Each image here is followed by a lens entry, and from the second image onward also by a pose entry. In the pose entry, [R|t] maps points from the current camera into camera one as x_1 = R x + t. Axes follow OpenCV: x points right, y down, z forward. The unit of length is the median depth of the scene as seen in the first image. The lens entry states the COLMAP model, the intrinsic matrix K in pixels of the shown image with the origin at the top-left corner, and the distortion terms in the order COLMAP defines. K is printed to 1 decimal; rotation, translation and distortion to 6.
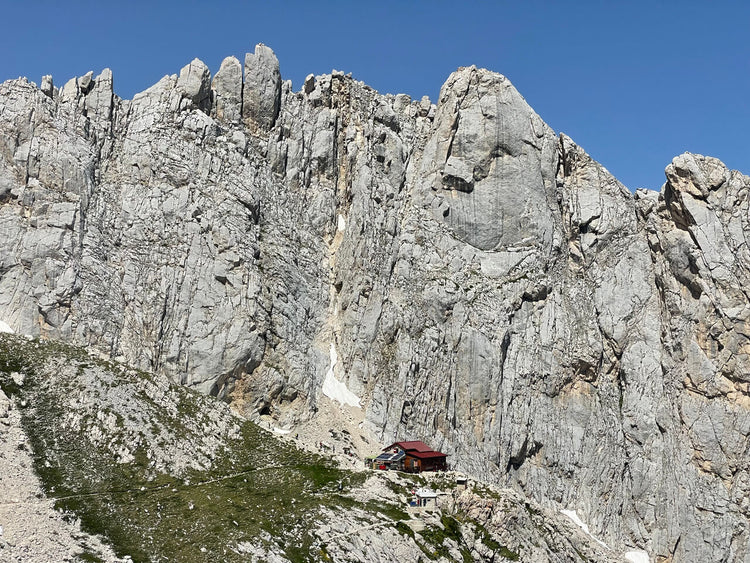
lens RADIAL K [[1122.1, 0, 376.2], [0, 1122.1, 280.3], [0, 0, 1]] dist [0.120077, 0.000000]
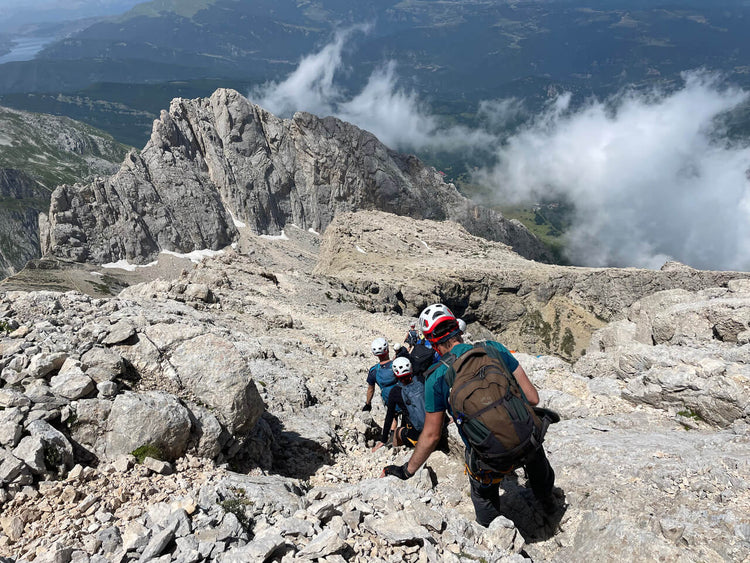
lens RADIAL K [[565.5, 0, 373.7], [0, 565.5, 277.4], [0, 0, 1]] dist [0.073945, -0.065373]
pose [[0.815112, -0.379022, 0.438104, -0.506656], [0.064105, 0.810630, 0.582039, -0.740151], [-0.575746, -0.446342, 0.685051, -0.534124]]
